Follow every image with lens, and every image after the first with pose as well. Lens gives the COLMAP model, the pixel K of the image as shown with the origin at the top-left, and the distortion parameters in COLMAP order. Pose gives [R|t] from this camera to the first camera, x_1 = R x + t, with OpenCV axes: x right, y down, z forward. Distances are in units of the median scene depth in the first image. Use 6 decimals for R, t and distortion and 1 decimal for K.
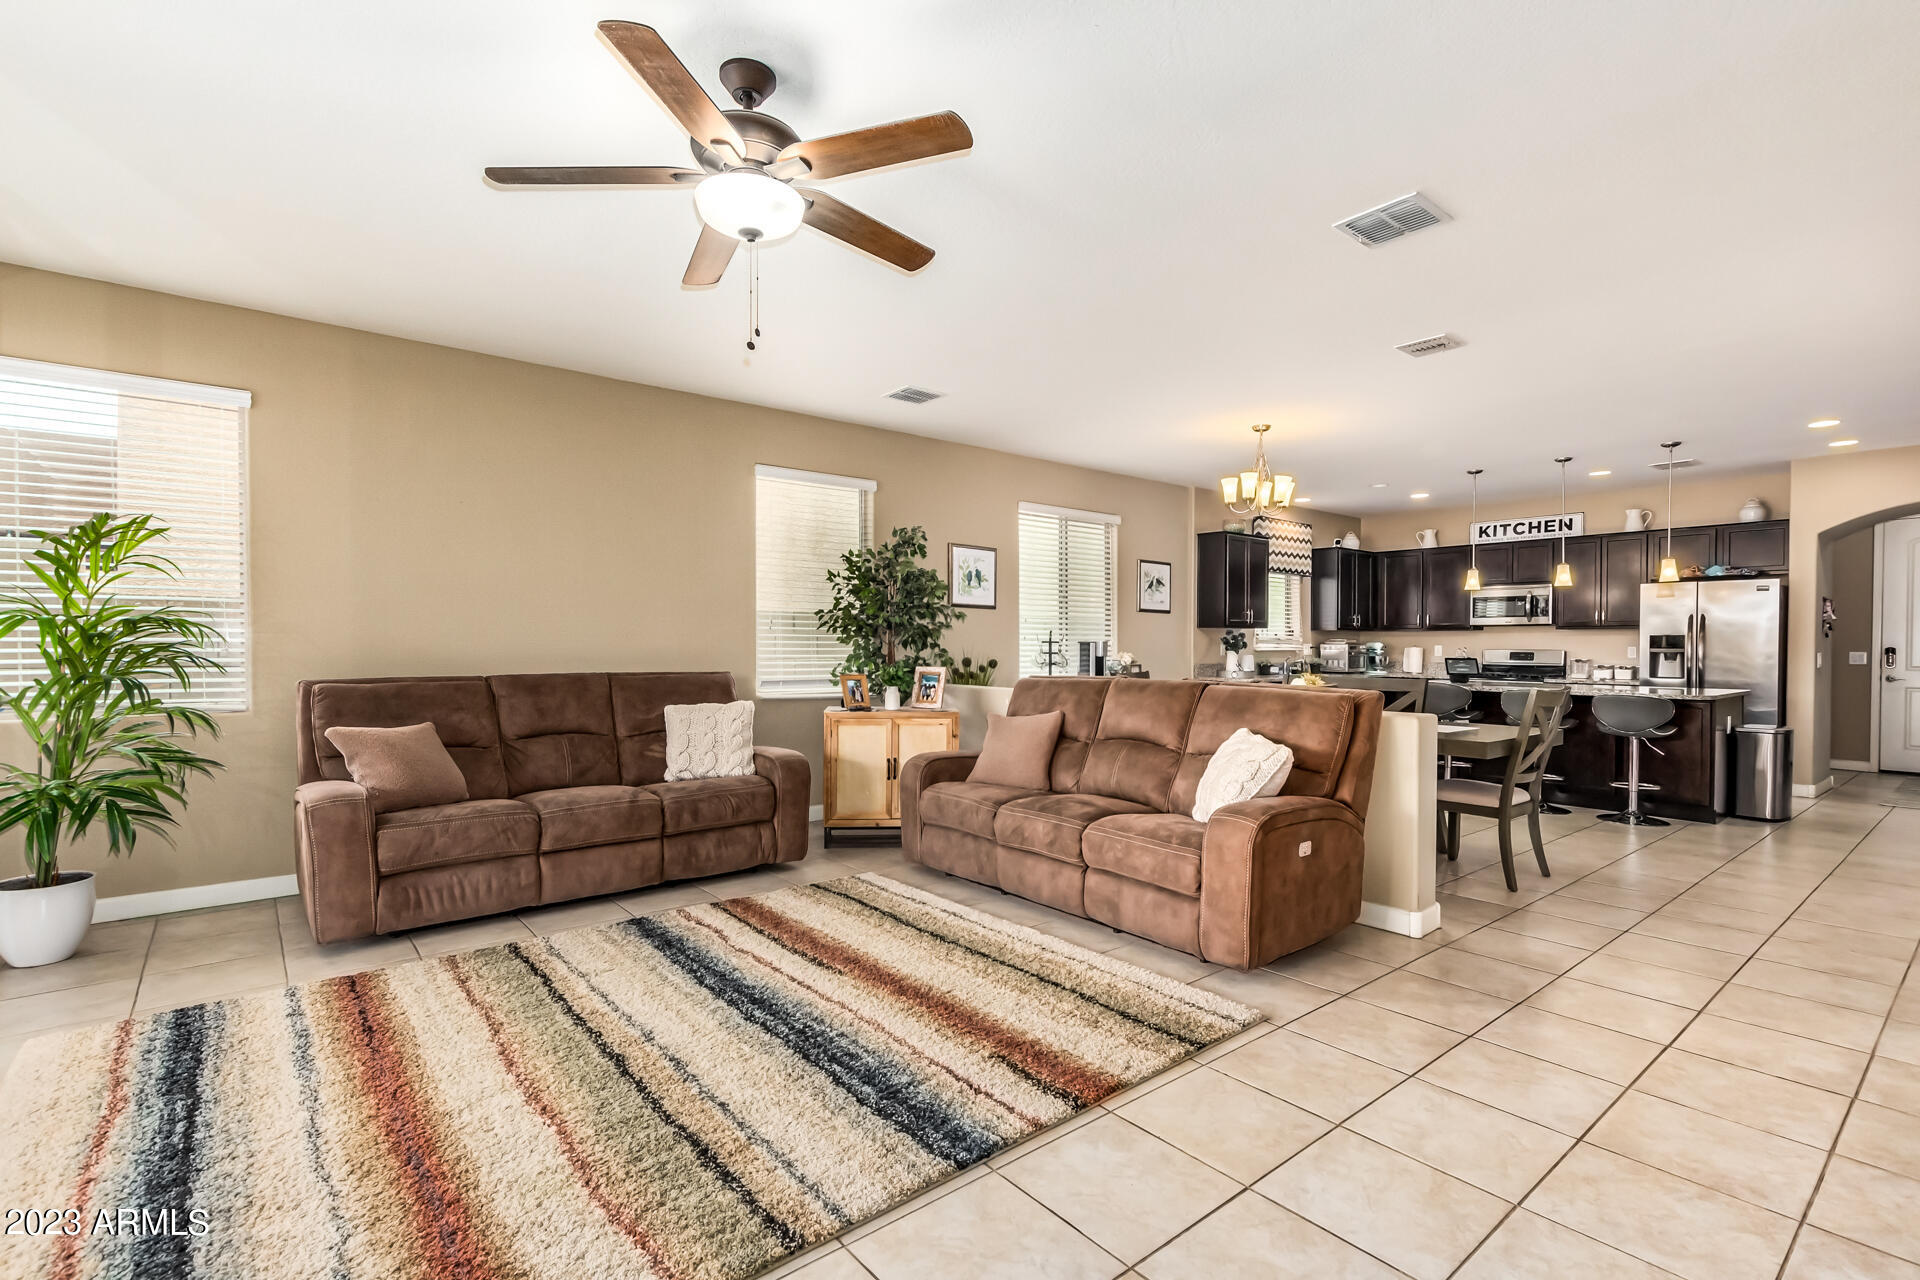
lens RADIAL K [[889.8, 0, 965.6], [0, 889.8, 638.4], [0, 0, 1]] dist [0.009726, -0.004392]
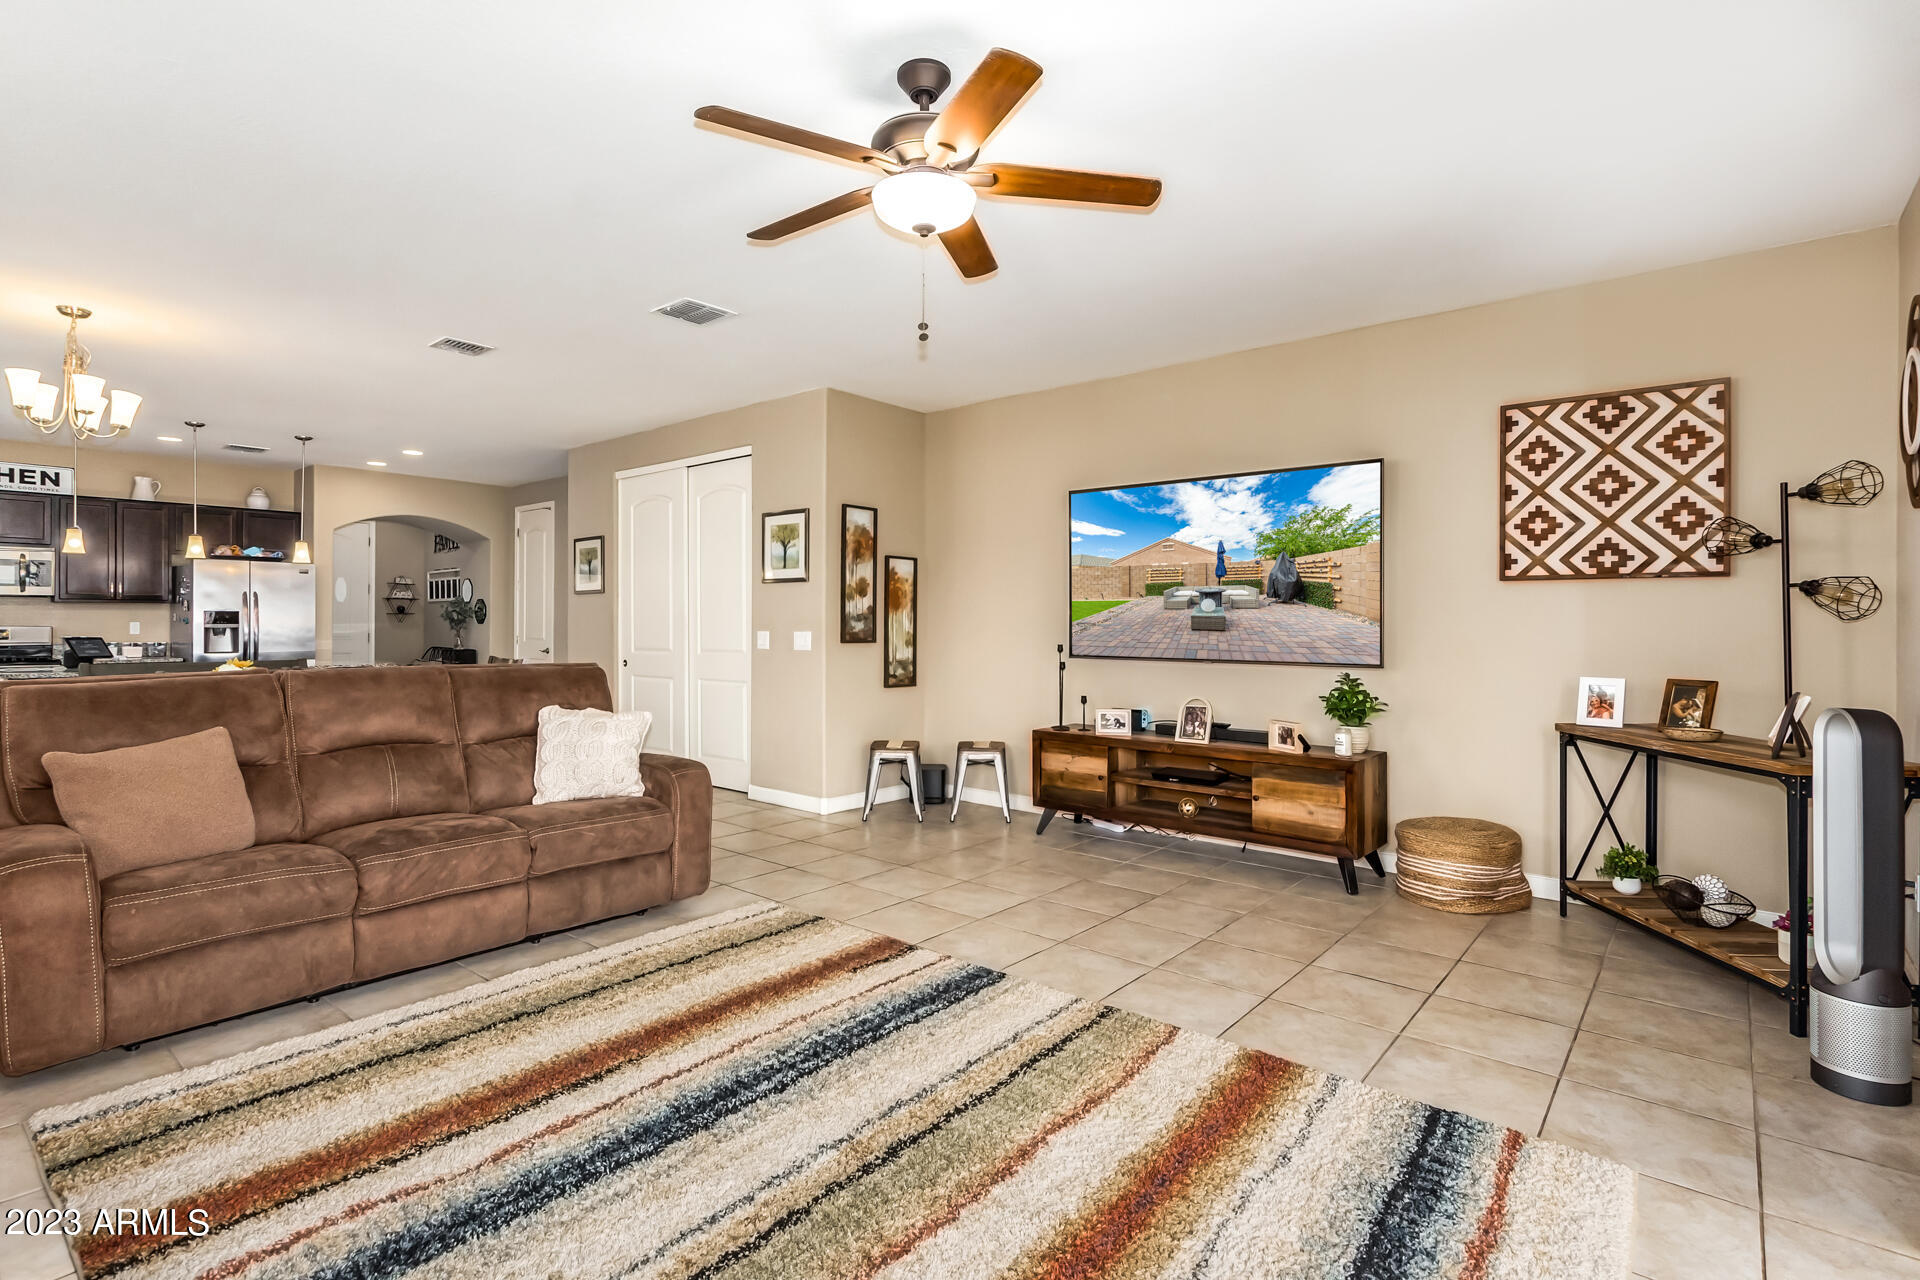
lens RADIAL K [[908.0, 0, 950.4], [0, 908.0, 640.4], [0, 0, 1]] dist [-0.000734, -0.000675]
pose [[-0.180265, -0.024599, 0.983310, -0.395075], [-0.010754, 0.999677, 0.023036, -0.002855], [-0.983559, -0.006422, -0.180471, 0.364341]]
